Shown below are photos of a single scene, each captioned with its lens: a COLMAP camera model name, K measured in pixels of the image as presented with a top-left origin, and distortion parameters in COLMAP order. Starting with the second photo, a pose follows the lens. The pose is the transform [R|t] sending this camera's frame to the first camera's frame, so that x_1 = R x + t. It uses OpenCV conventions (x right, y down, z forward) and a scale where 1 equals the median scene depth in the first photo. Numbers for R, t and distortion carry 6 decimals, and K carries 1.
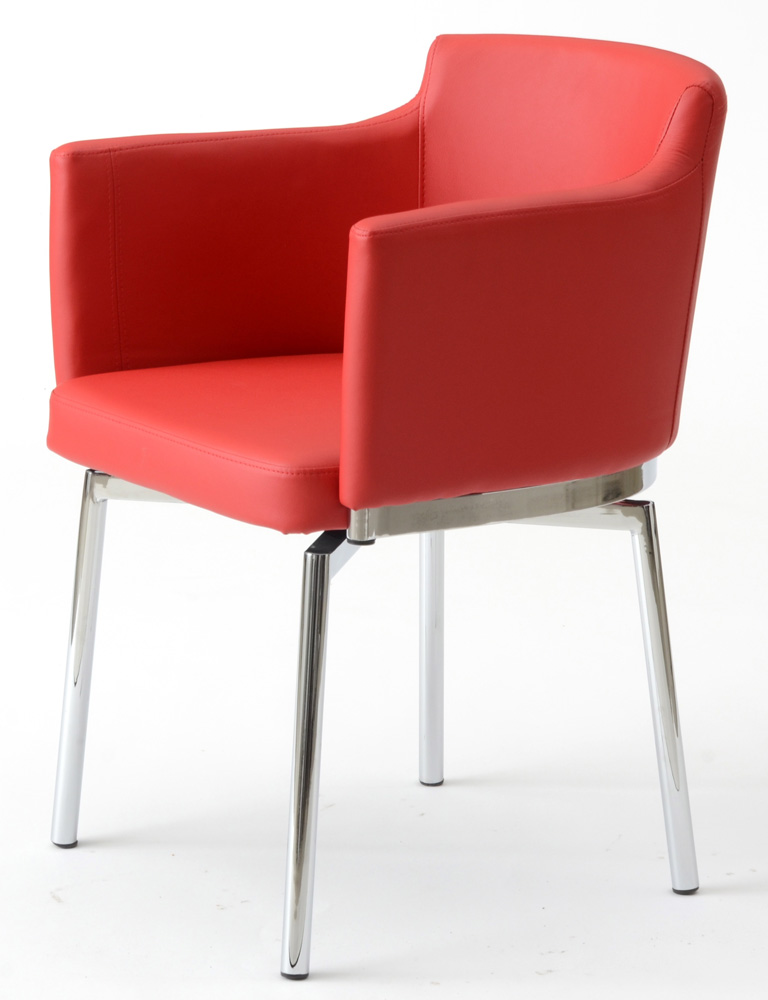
lens RADIAL K [[3781.7, 0, 396.1], [0, 3781.7, 514.8], [0, 0, 1]] dist [0.442892, 0.000000]
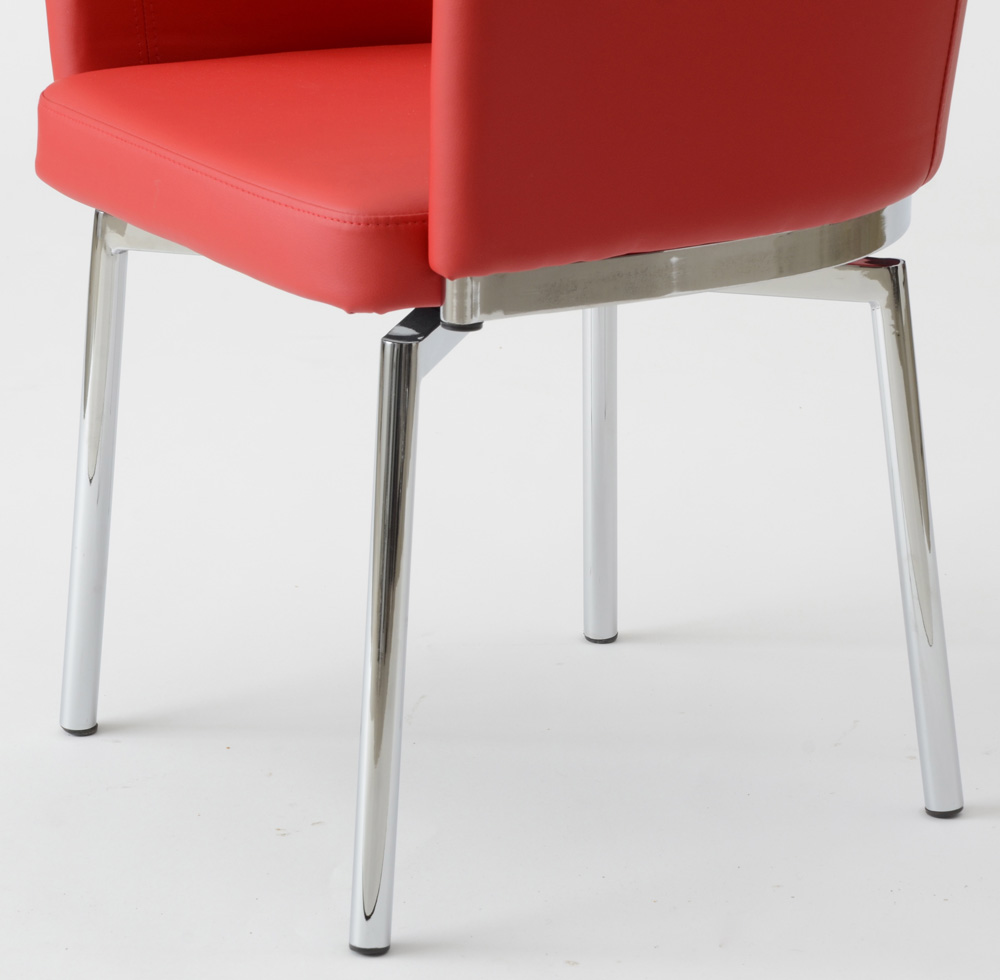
lens RADIAL K [[3880.3, 0, 535.6], [0, 3880.3, 508.6], [0, 0, 1]] dist [0.597947, 0.000000]
pose [[0.999103, 0.008212, -0.041543, 0.030695], [-0.005009, 0.997049, 0.076608, -0.012591], [0.042050, -0.076332, 0.996195, 0.283755]]
